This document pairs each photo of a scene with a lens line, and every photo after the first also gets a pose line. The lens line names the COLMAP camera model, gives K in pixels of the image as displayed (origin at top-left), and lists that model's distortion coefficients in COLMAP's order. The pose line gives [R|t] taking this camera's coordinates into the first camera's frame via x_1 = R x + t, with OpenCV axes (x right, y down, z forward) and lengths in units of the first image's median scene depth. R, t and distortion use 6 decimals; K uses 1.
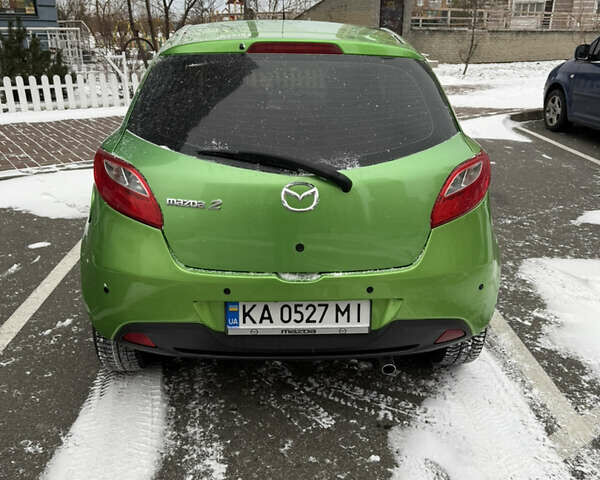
lens RADIAL K [[543.8, 0, 300.0], [0, 543.8, 240.0], [0, 0, 1]] dist [0.132487, -0.220420]
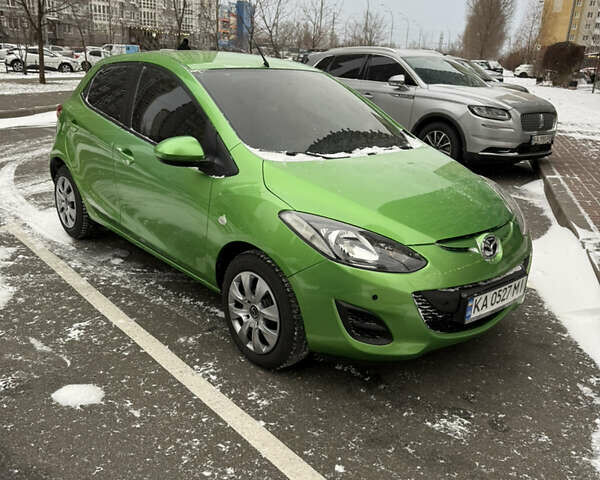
lens RADIAL K [[543.8, 0, 300.0], [0, 543.8, 240.0], [0, 0, 1]] dist [0.132487, -0.220420]
pose [[-0.775497, 0.188792, -0.602463, 0.842888], [-0.247782, 0.786672, 0.565465, -1.020521], [0.580696, 0.587796, -0.563283, 2.617937]]
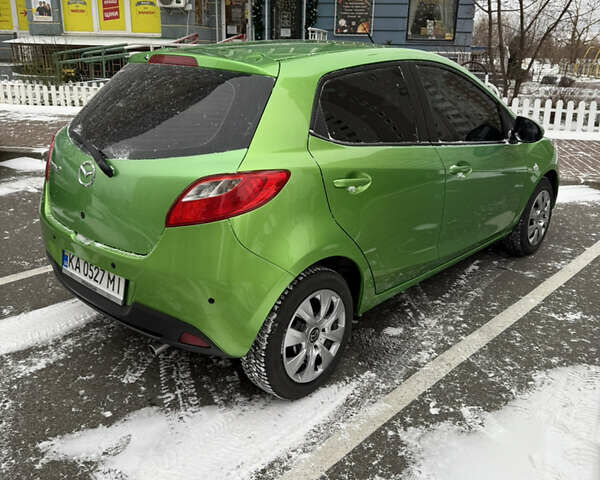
lens RADIAL K [[543.8, 0, 300.0], [0, 543.8, 240.0], [0, 0, 1]] dist [0.132487, -0.220420]
pose [[0.707199, 0.232769, -0.667599, 0.904539], [-0.260621, 0.963582, 0.059888, -0.102263], [0.657226, 0.131638, 0.742109, 0.300544]]
